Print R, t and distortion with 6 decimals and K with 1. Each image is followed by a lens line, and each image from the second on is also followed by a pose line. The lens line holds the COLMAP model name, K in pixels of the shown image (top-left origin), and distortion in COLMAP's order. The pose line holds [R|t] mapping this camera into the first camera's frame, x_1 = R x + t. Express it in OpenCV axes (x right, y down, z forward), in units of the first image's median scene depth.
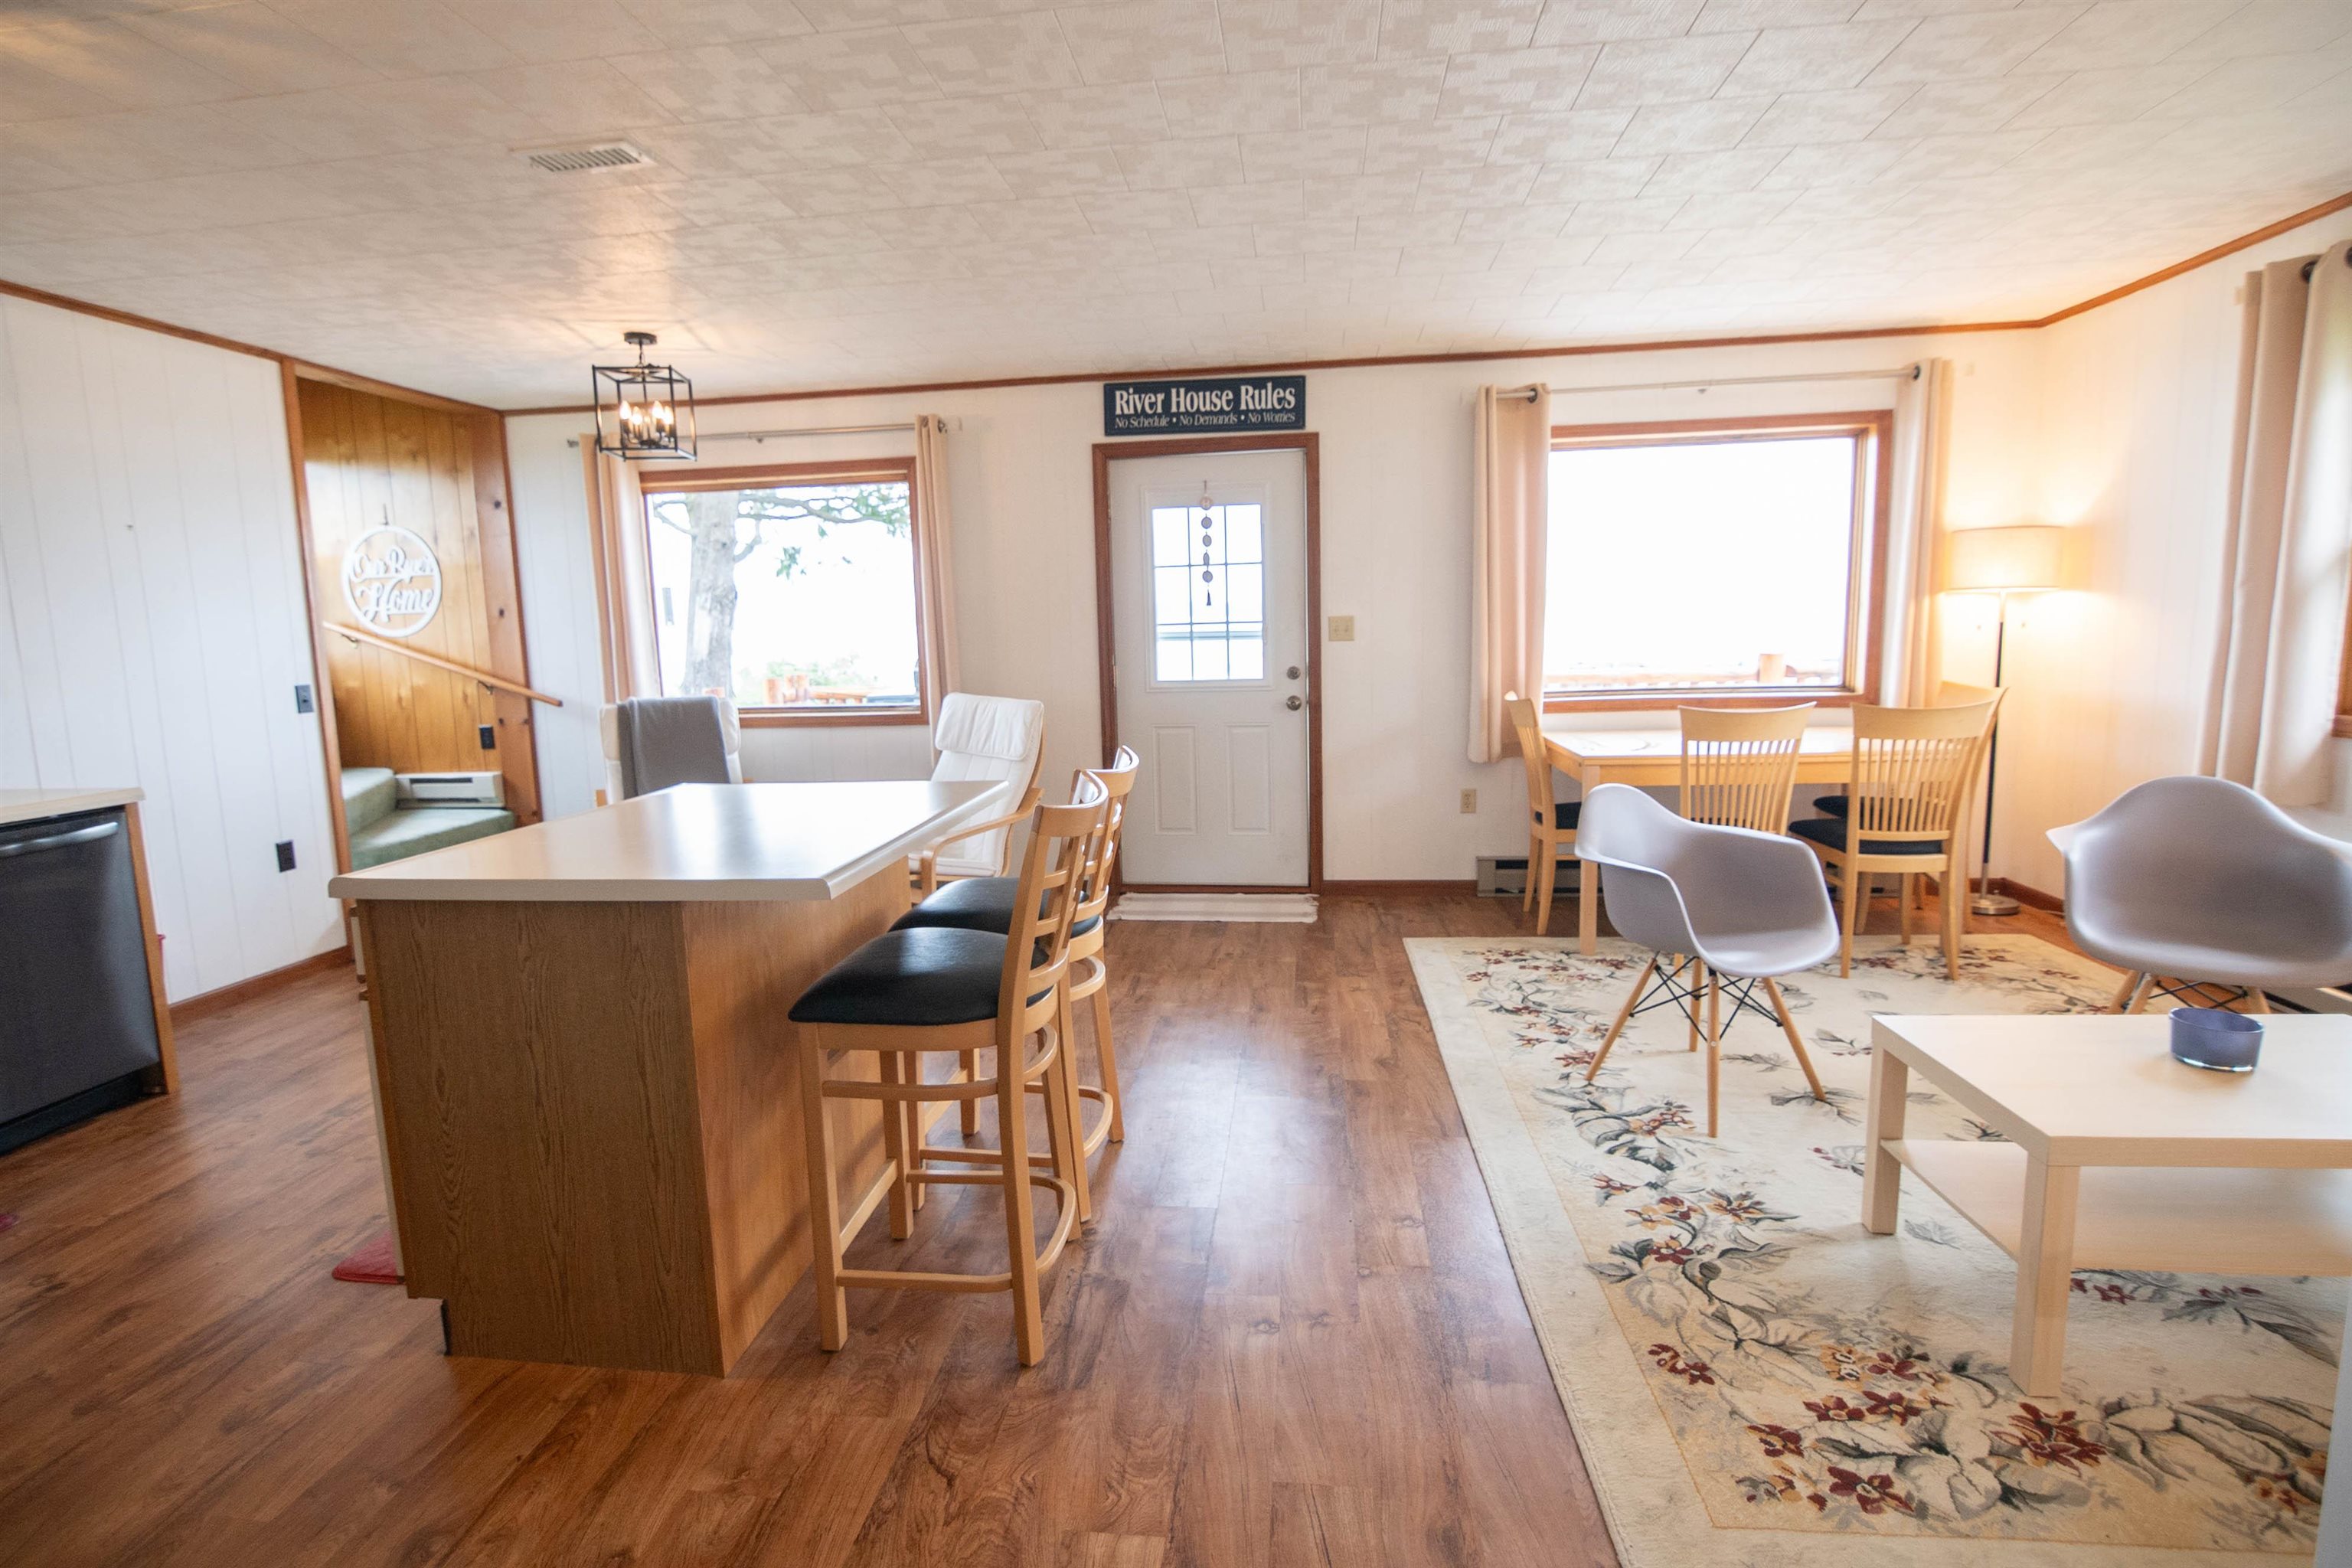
lens RADIAL K [[1129.9, 0, 1162.4], [0, 1129.9, 778.7], [0, 0, 1]] dist [-0.028139, 0.008702]
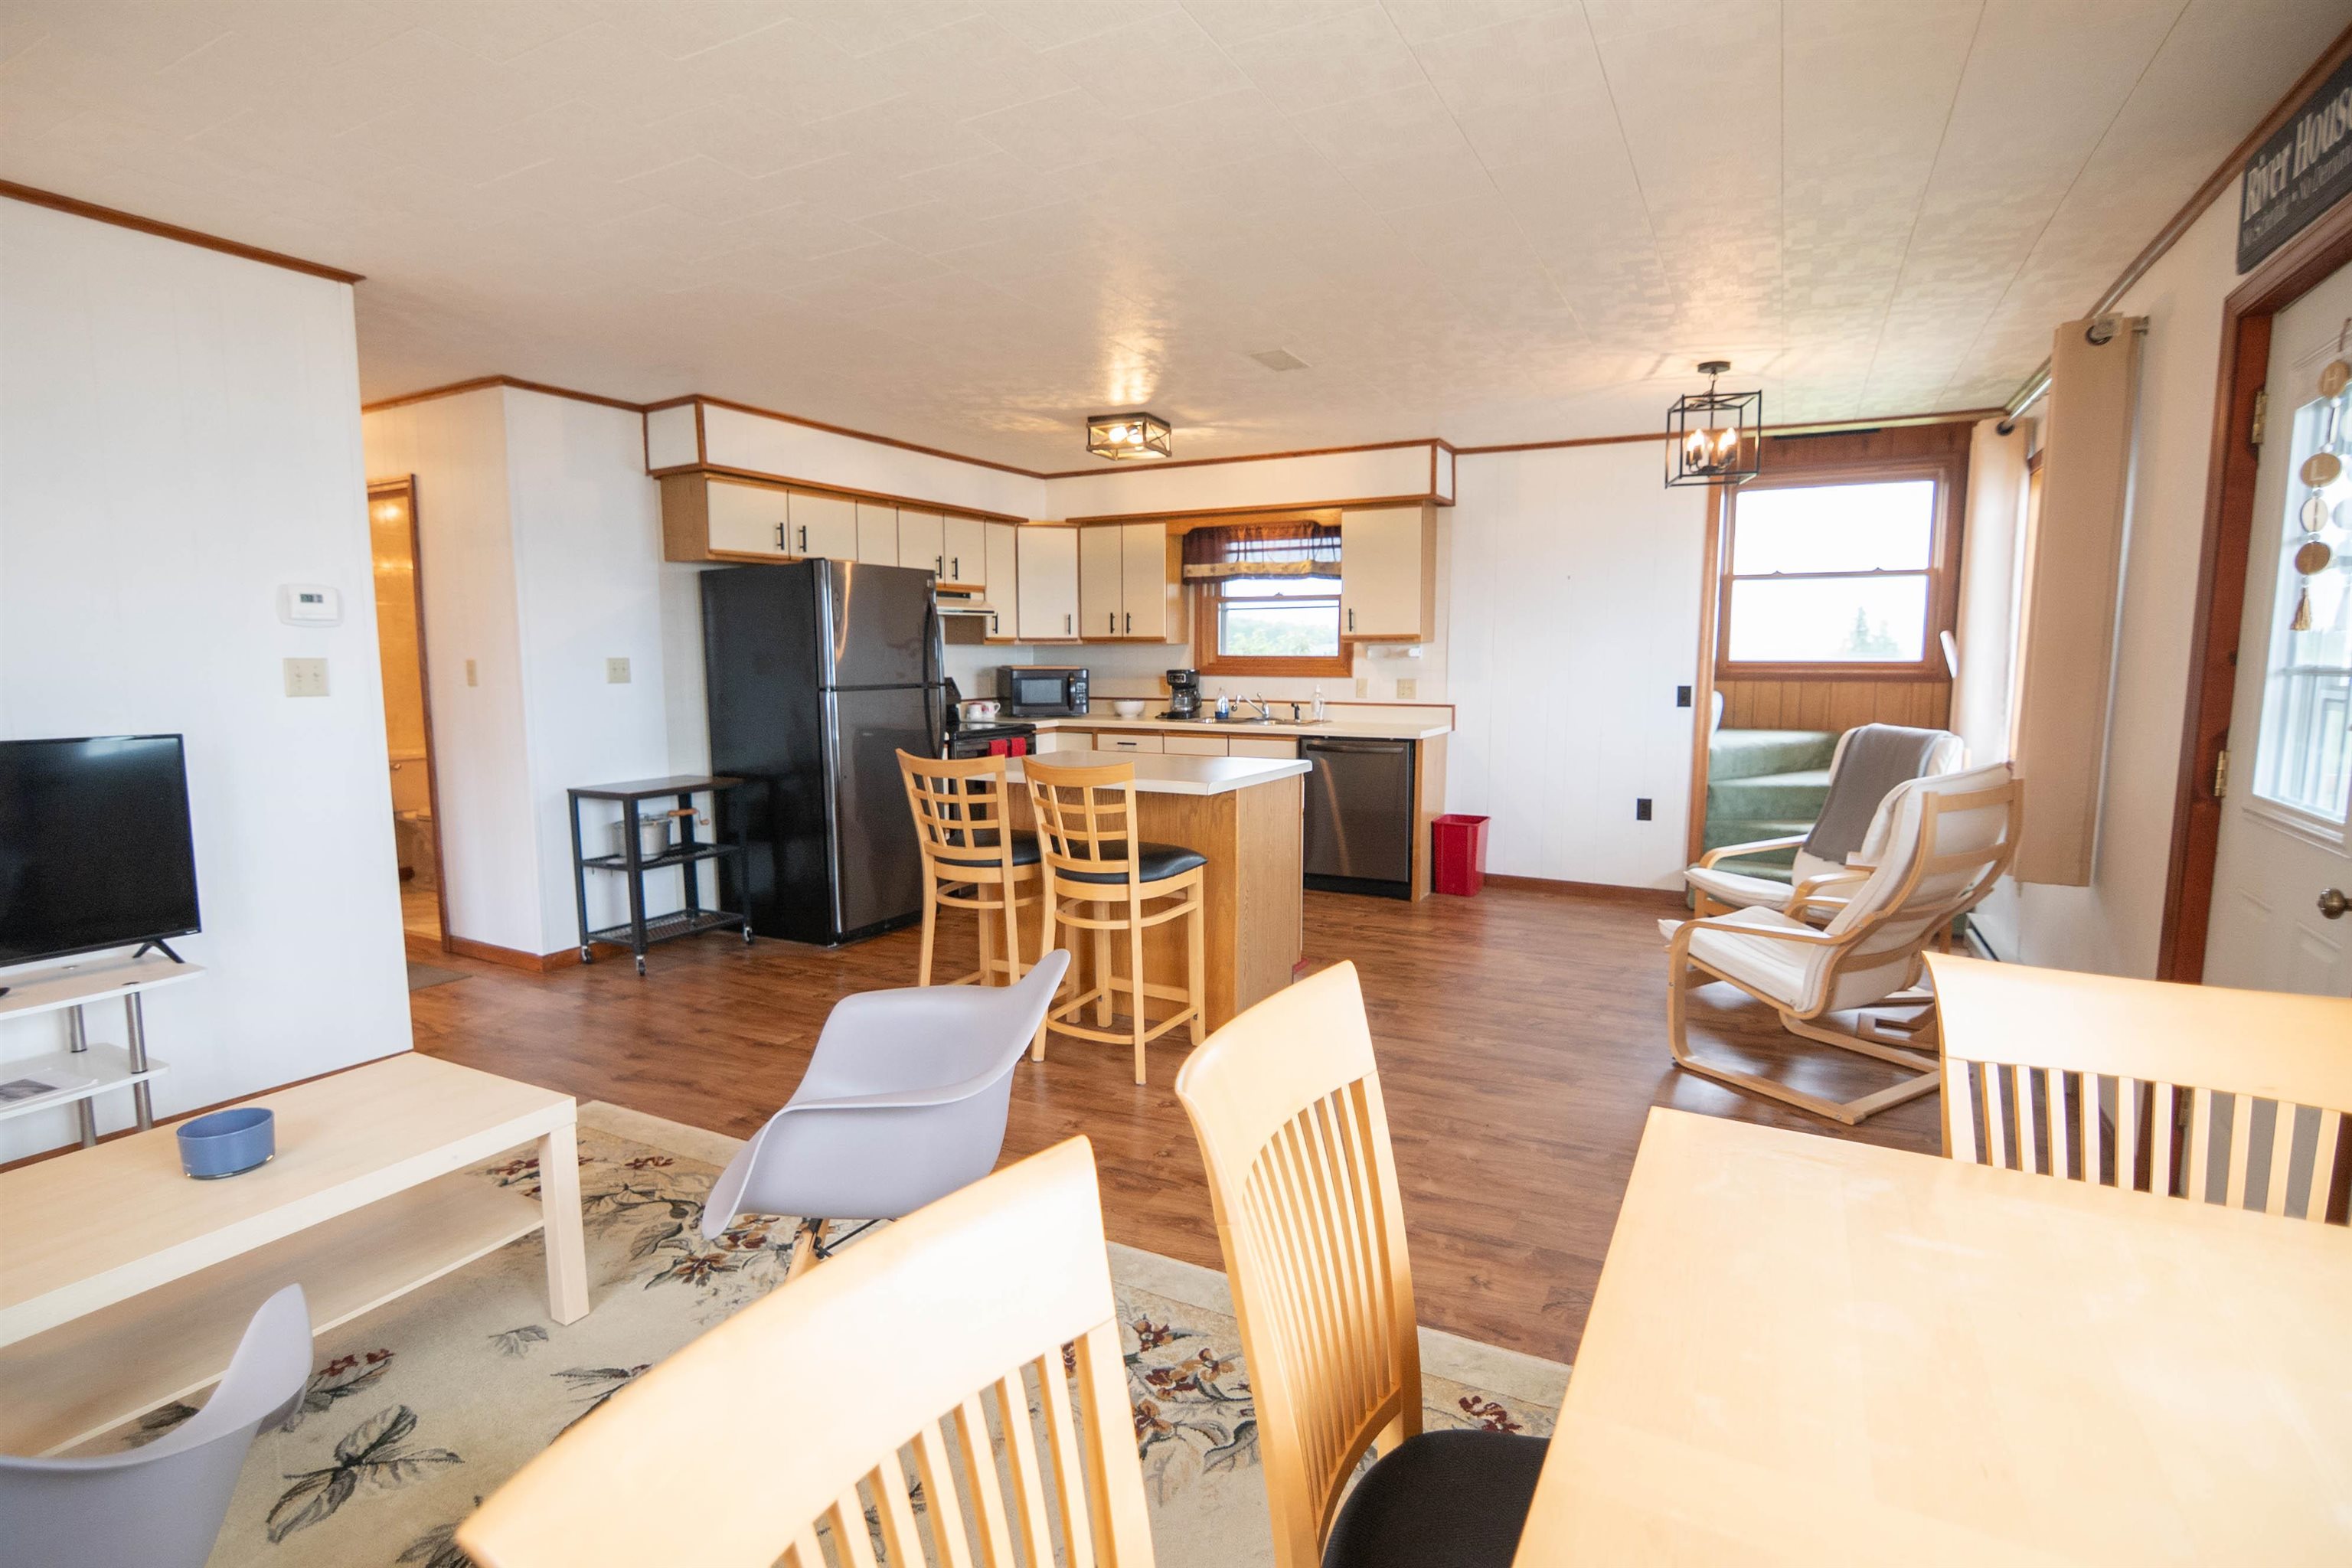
lens RADIAL K [[1129.9, 0, 1170.9], [0, 1129.9, 779.5], [0, 0, 1]] dist [-0.028139, 0.008702]
pose [[-0.356072, 0.131892, -0.925104, 1.139946], [-0.116559, 0.975989, 0.184010, -0.251727], [0.927161, 0.173349, -0.332149, 1.523788]]
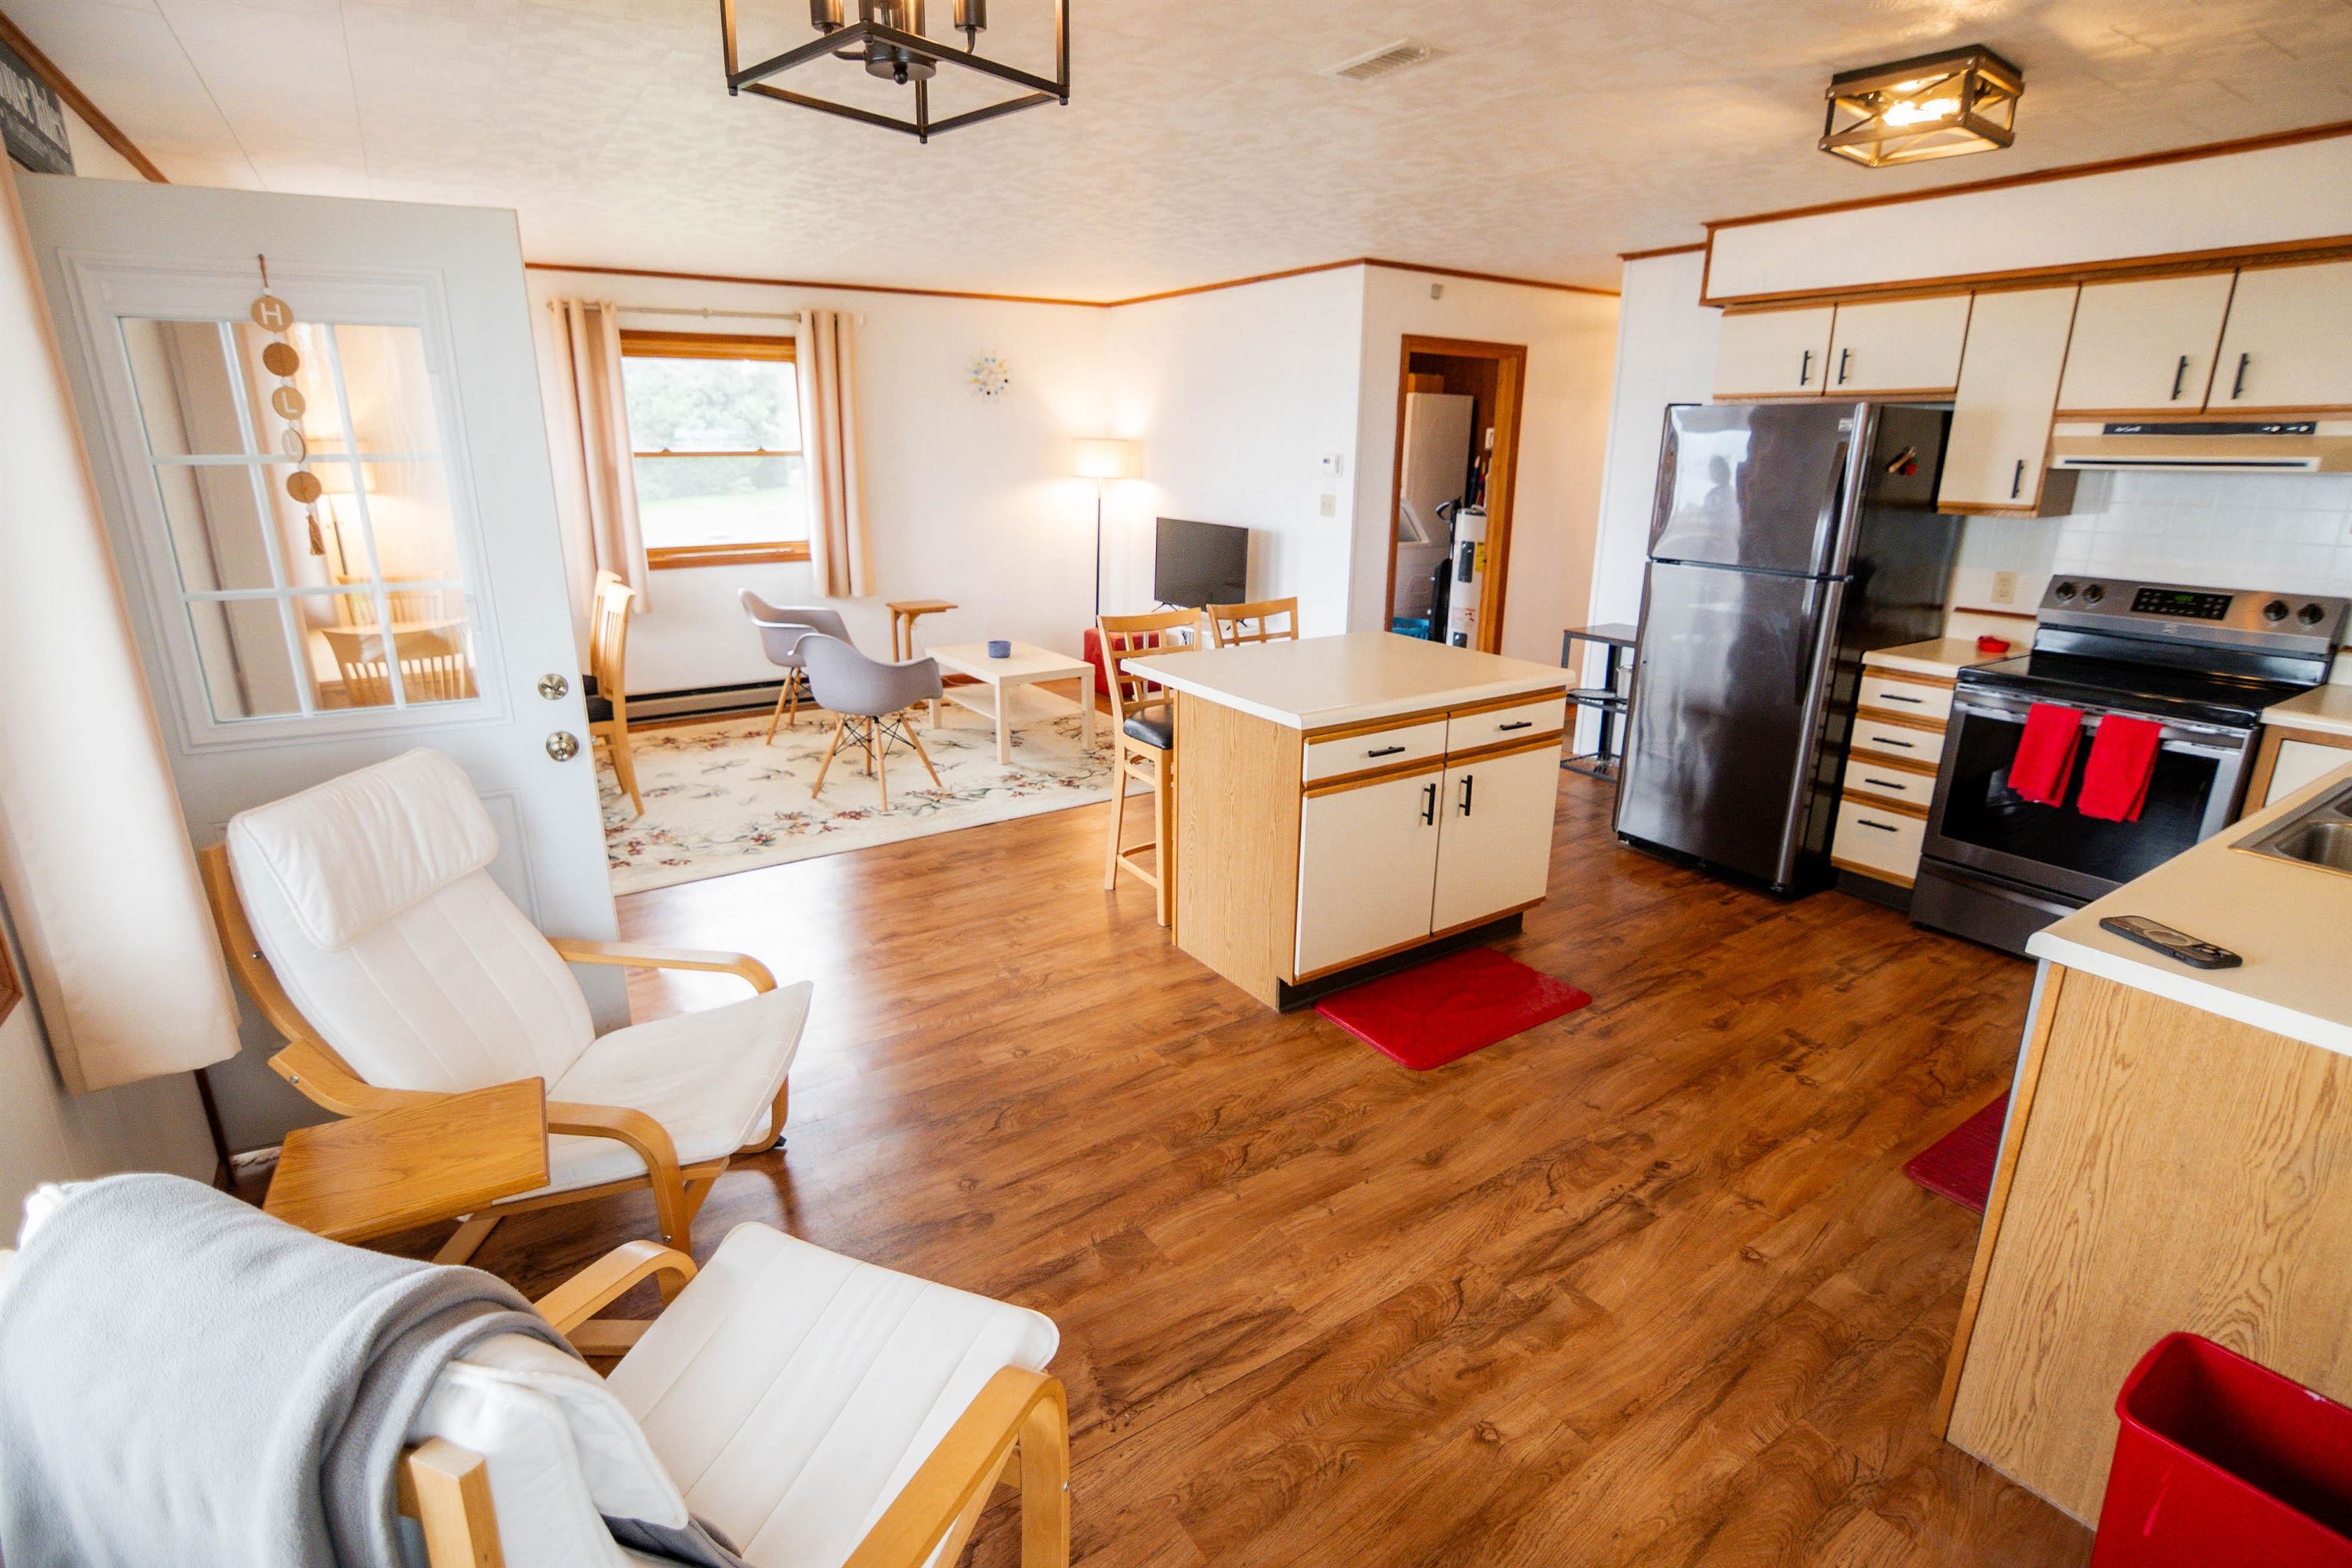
lens RADIAL K [[1129.9, 0, 1174.8], [0, 1129.9, 779.0], [0, 0, 1]] dist [-0.028139, 0.008702]
pose [[-0.654022, -0.197259, 0.730304, -1.248594], [0.115335, 0.928116, 0.353976, -0.349422], [-0.747632, 0.315738, -0.584257, 1.927964]]
